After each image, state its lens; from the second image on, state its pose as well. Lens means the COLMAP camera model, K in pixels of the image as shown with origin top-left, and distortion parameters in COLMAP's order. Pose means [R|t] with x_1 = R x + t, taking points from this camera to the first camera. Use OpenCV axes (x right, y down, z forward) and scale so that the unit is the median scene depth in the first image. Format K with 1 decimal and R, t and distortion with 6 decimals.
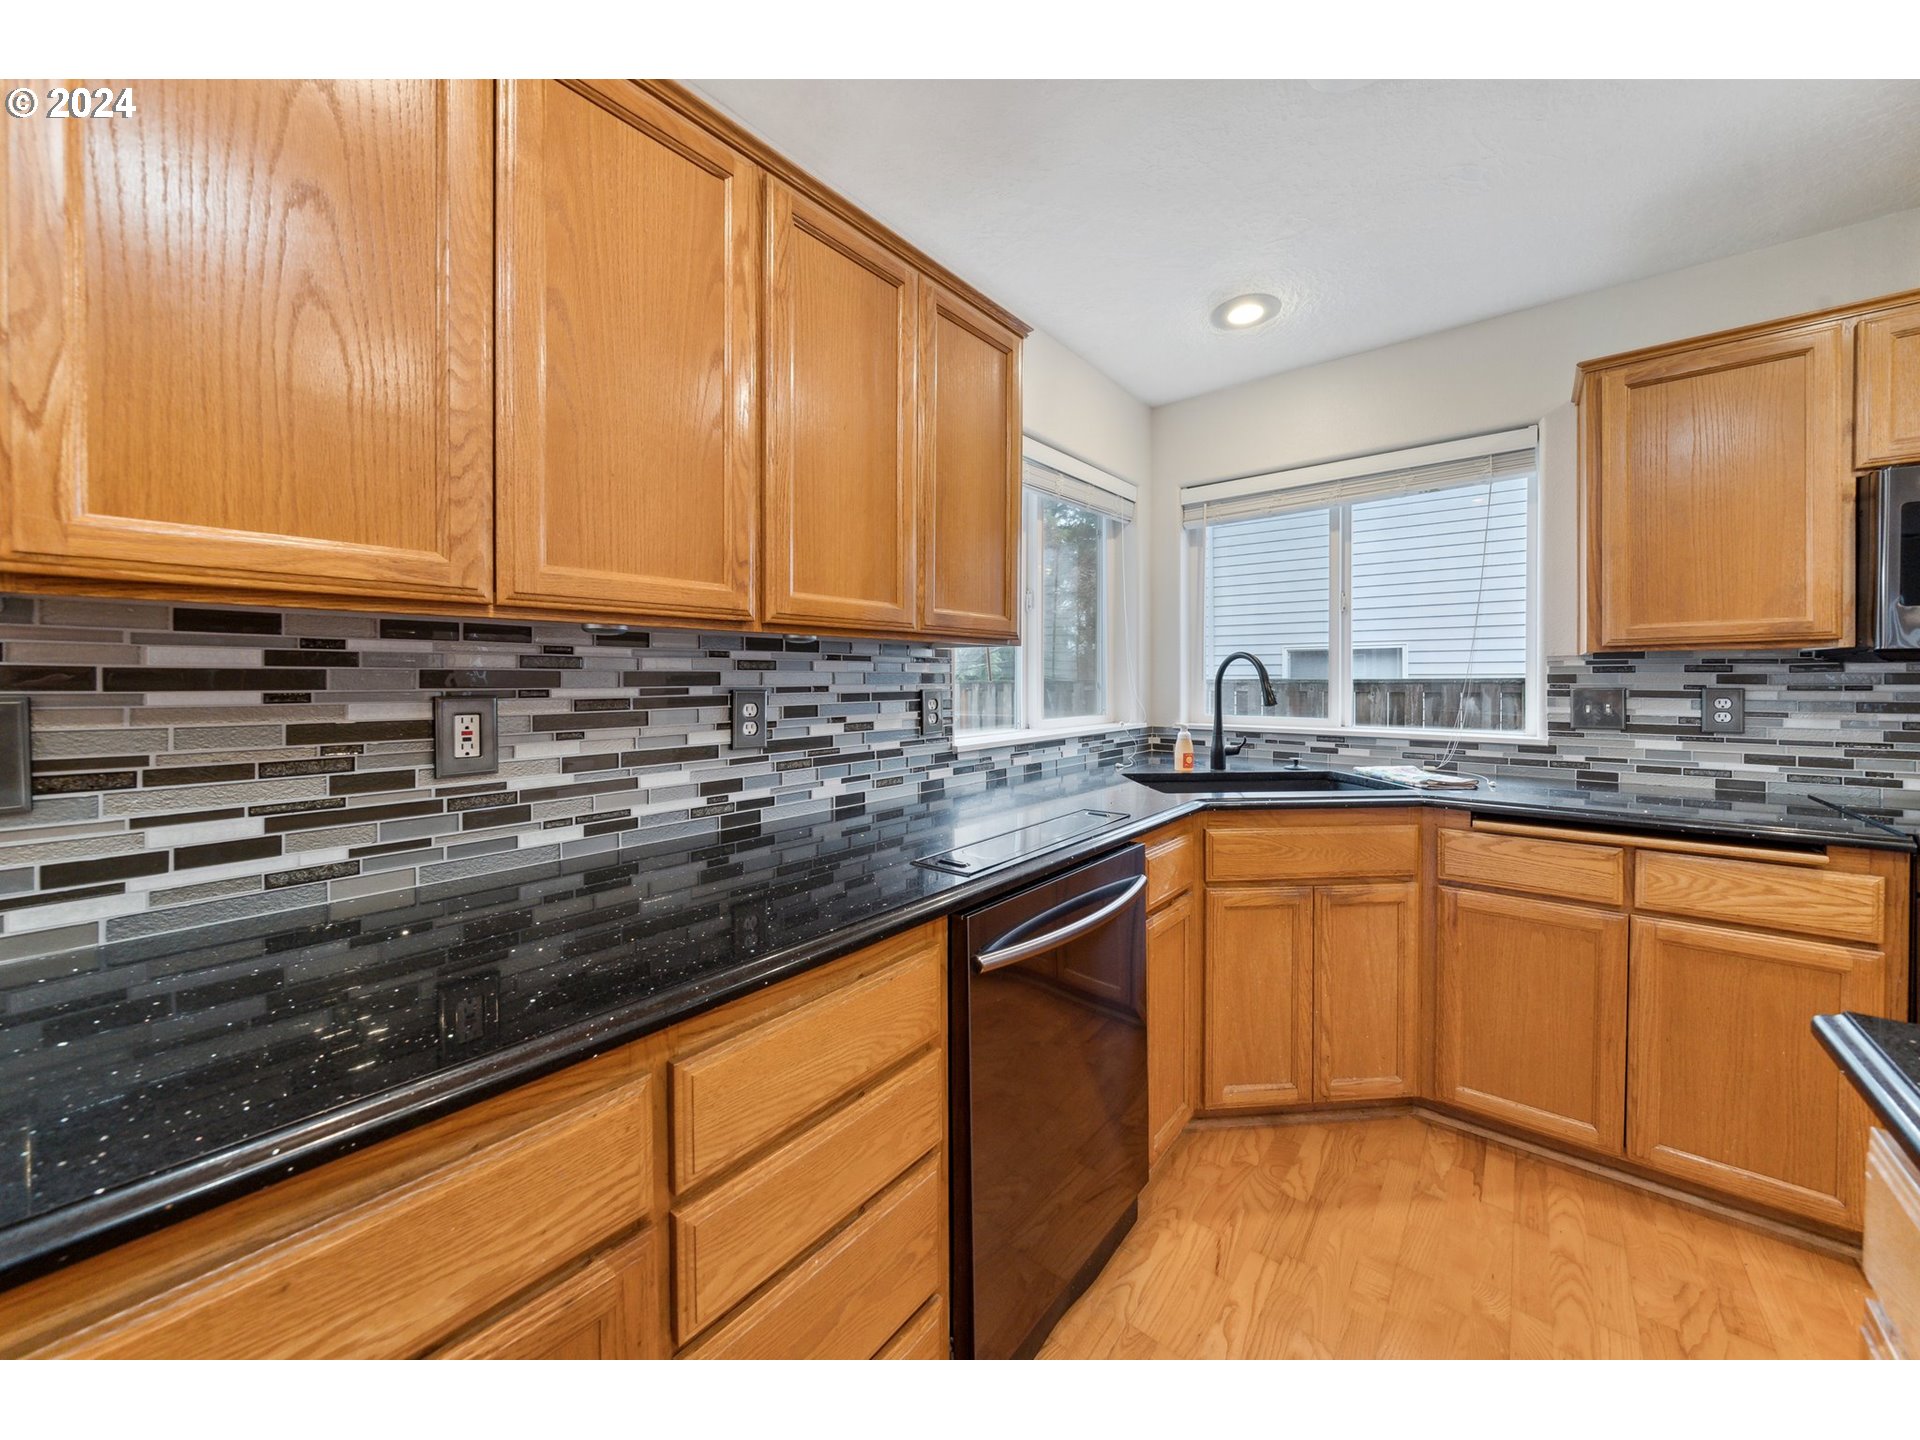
lens RADIAL K [[688.4, 0, 955.7], [0, 688.4, 685.3], [0, 0, 1]] dist [-0.005693, 0.000046]
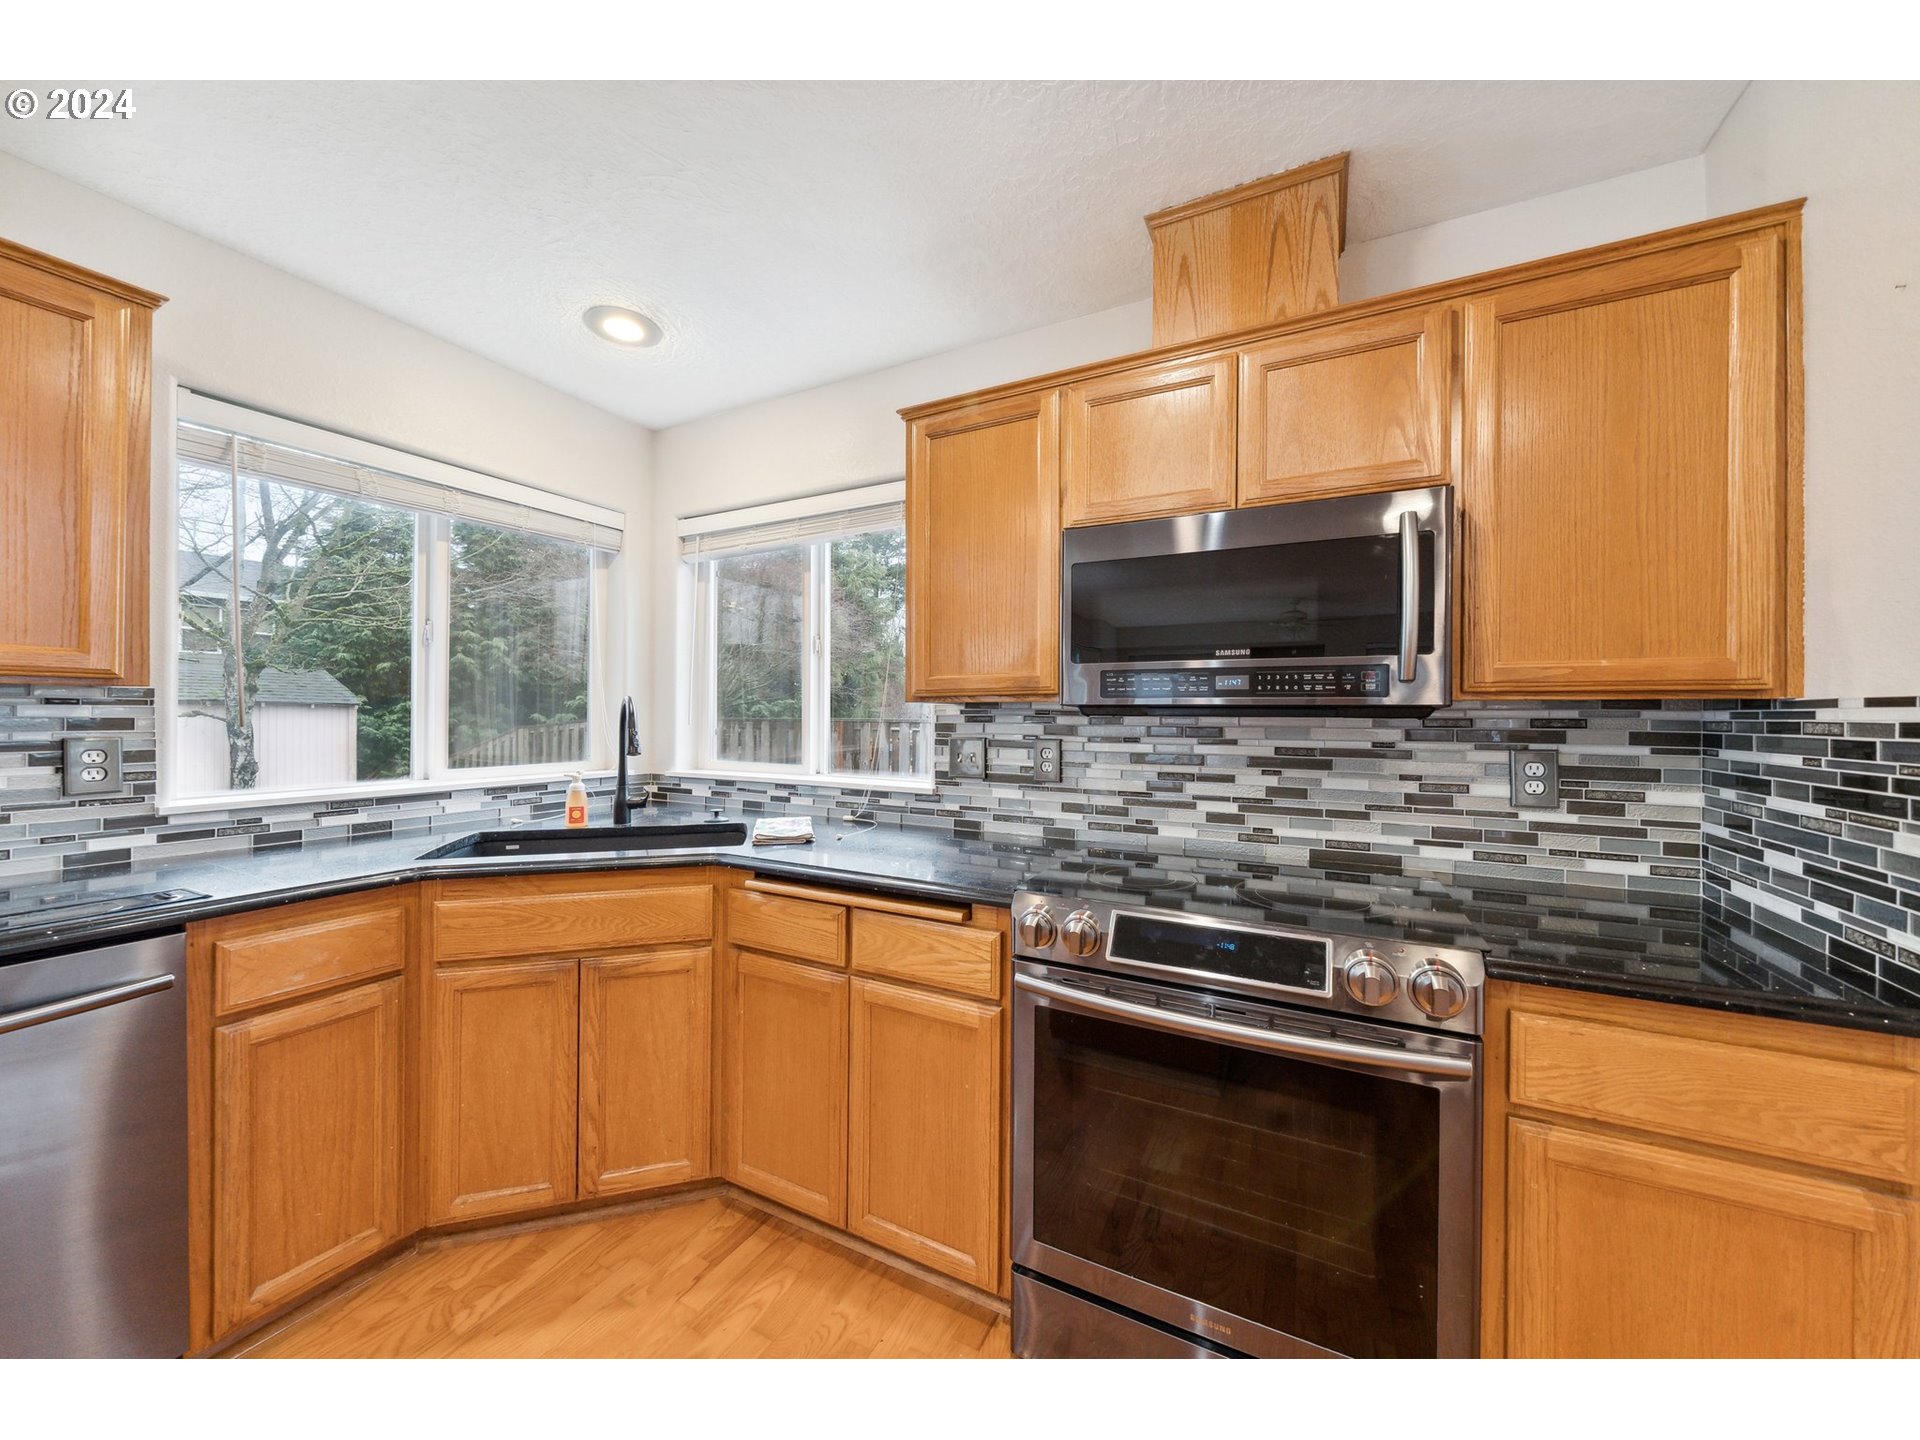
lens RADIAL K [[686.2, 0, 964.9], [0, 686.2, 713.1], [0, 0, 1]] dist [-0.005540, -0.000070]
pose [[0.977568, 0.009581, 0.210401, 0.816332], [-0.007286, 0.999905, -0.011680, -0.022387], [-0.210493, 0.009885, 0.977545, 0.014628]]
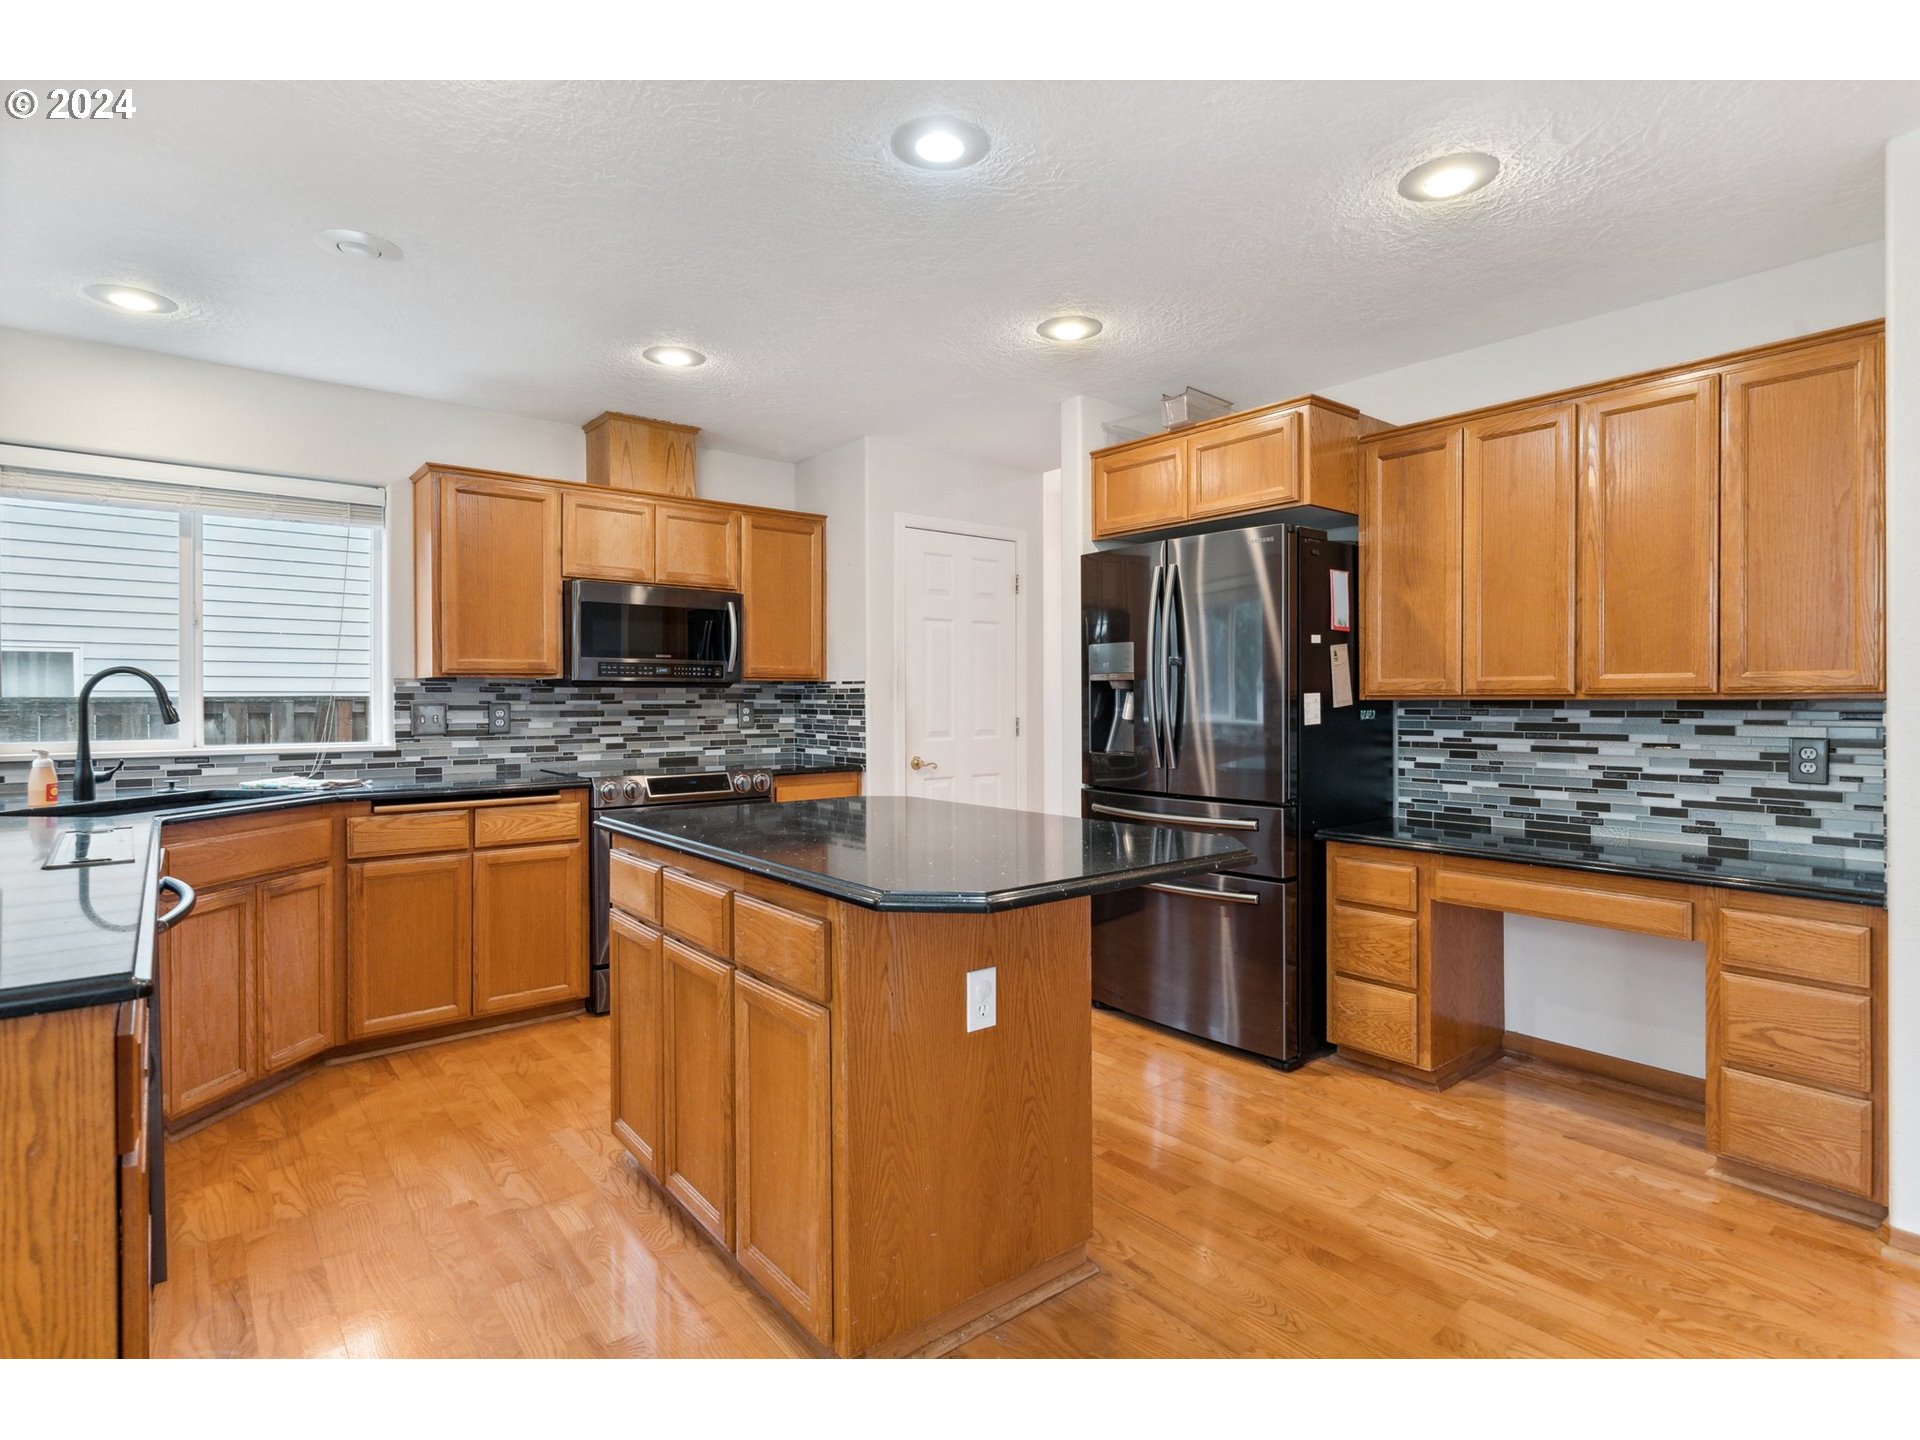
lens RADIAL K [[974.9, 0, 993.7], [0, 974.9, 707.0], [0, 0, 1]] dist [-0.001115, 0.000316]
pose [[0.172075, -0.007694, 0.985054, -0.807079], [0.008950, 0.999940, 0.006246, 0.009266], [-0.985043, 0.007741, 0.172134, -0.436951]]
